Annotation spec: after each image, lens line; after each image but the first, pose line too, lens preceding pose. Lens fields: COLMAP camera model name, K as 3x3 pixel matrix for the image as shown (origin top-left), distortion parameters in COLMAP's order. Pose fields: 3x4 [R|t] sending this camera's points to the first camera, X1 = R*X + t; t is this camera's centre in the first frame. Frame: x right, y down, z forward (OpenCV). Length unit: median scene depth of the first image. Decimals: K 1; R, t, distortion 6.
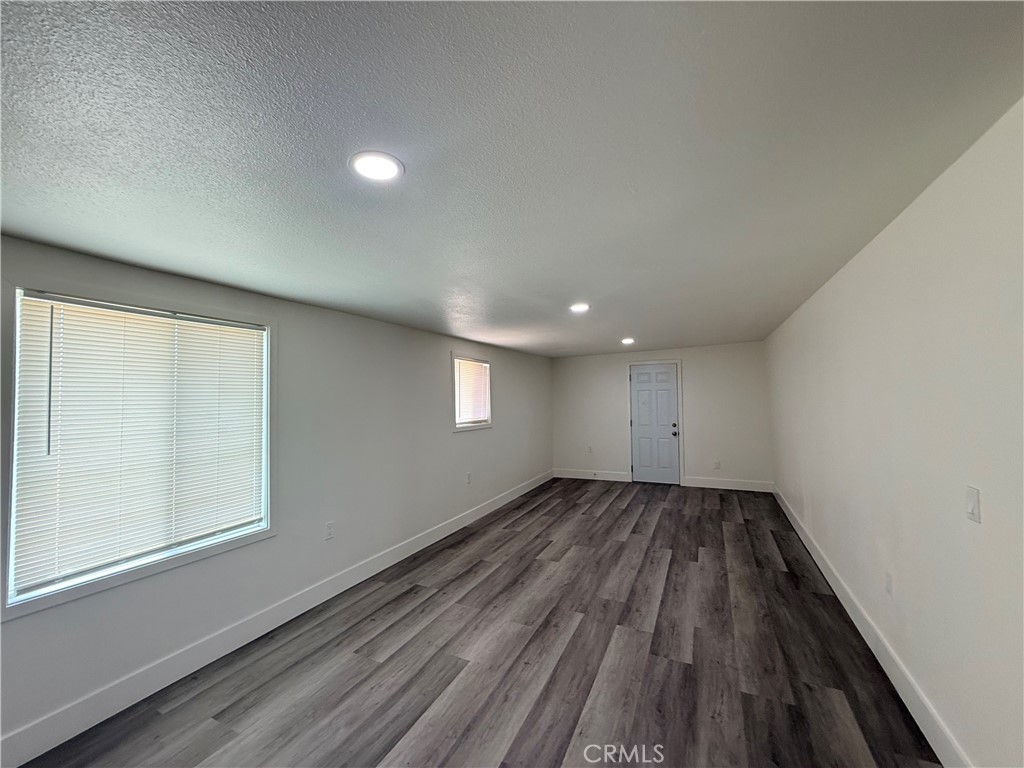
lens RADIAL K [[404.7, 0, 512.7], [0, 404.7, 387.0], [0, 0, 1]] dist [-0.003772, -0.000420]
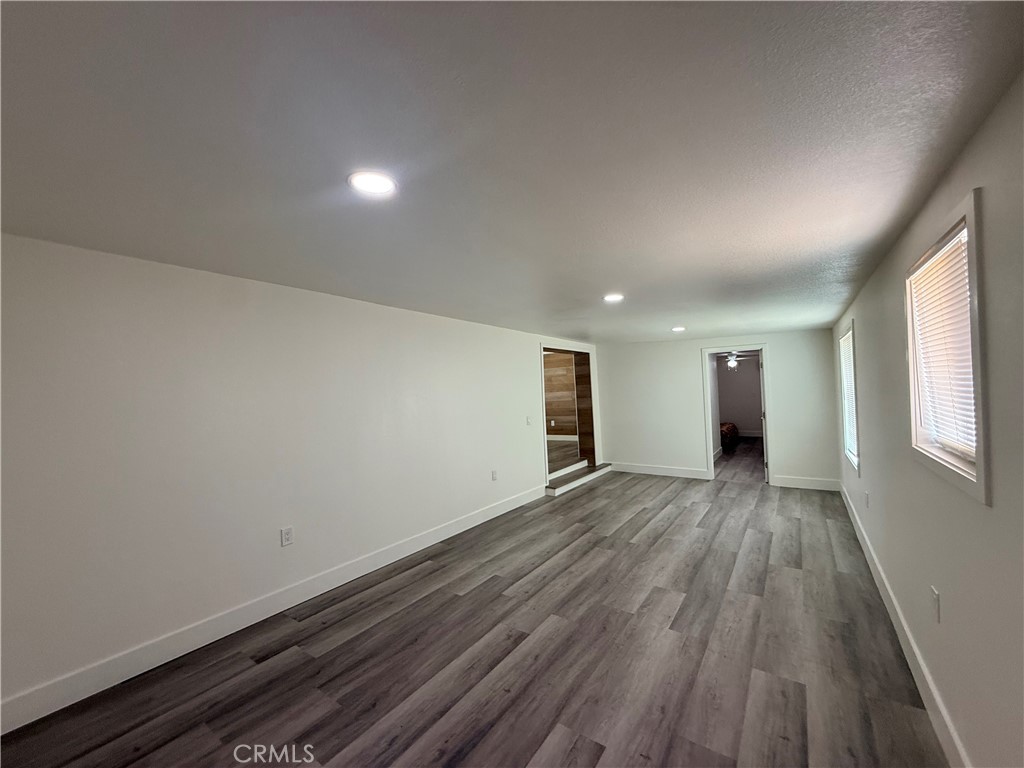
lens RADIAL K [[404.7, 0, 513.2], [0, 404.7, 387.4], [0, 0, 1]] dist [-0.003772, -0.000420]
pose [[-0.985986, 0.054008, 0.157845, 0.276321], [0.047655, 0.997905, -0.043762, 0.057023], [-0.159878, -0.035627, -0.986494, 2.112350]]
